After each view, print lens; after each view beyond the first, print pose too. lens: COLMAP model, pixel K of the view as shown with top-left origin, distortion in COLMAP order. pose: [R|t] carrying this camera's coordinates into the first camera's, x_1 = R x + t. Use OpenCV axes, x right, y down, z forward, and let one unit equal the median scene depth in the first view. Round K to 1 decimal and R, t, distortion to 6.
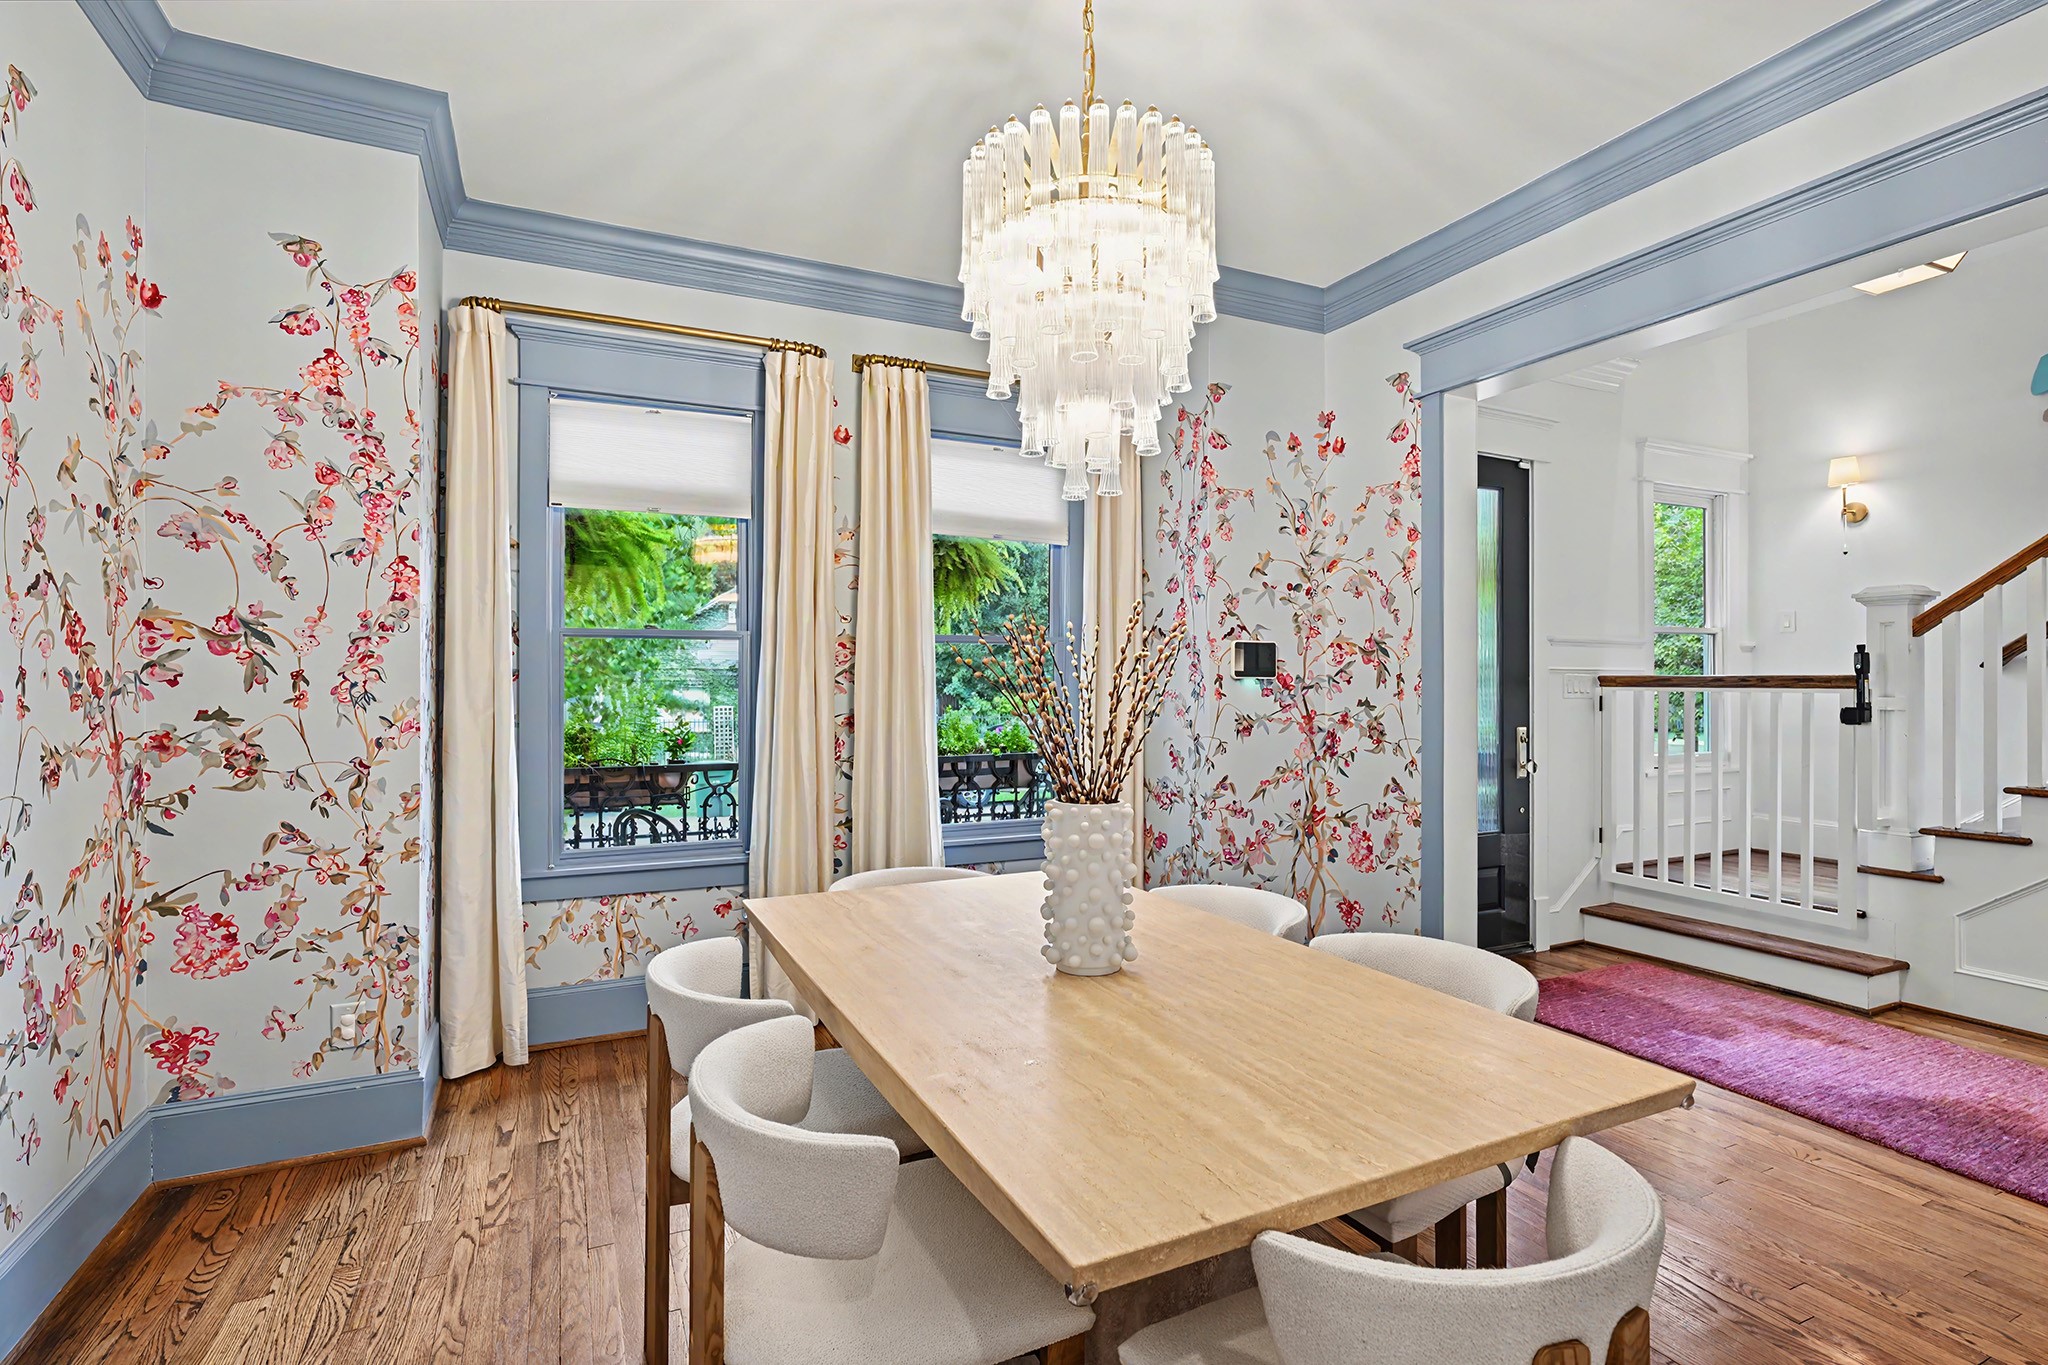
lens RADIAL K [[974.8, 0, 1024.0], [0, 974.8, 682.5], [0, 0, 1]] dist [-0.001629, 0.001100]
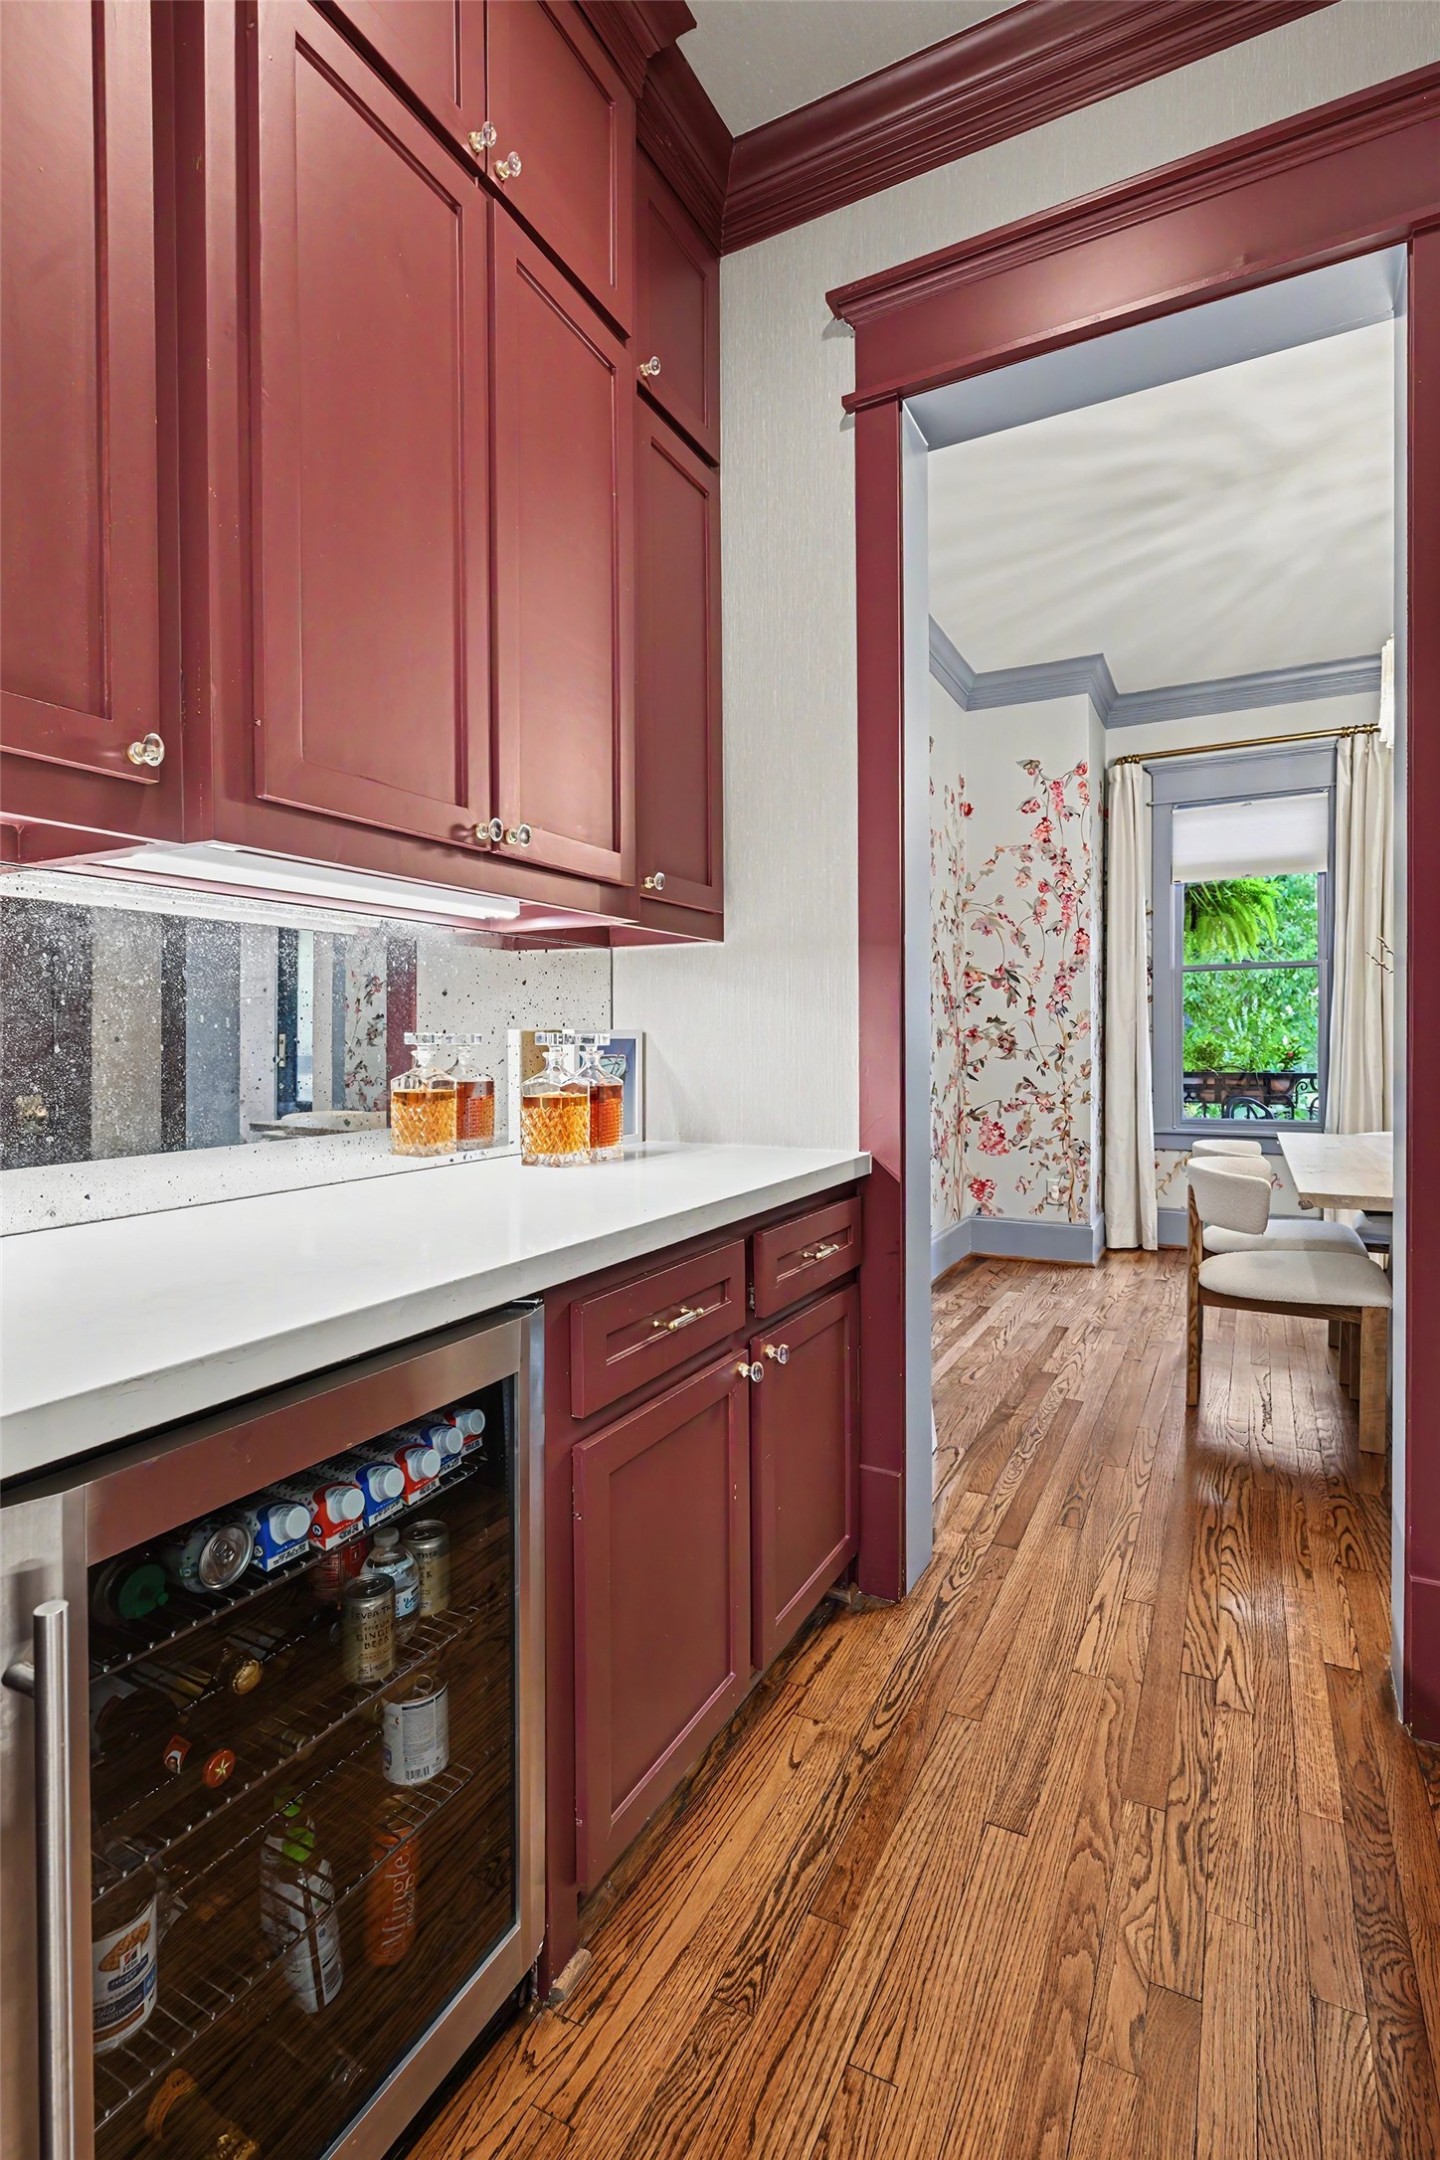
lens RADIAL K [[1015.0, 0, 710.6], [0, 1015.0, 1047.0], [0, 0, 1]] dist [0.001503, 0.000148]
pose [[0.592761, 0.001278, -0.805378, 0.441857], [0.006891, 0.999954, 0.006659, 0.067723], [0.805349, -0.009497, 0.592725, -0.625829]]
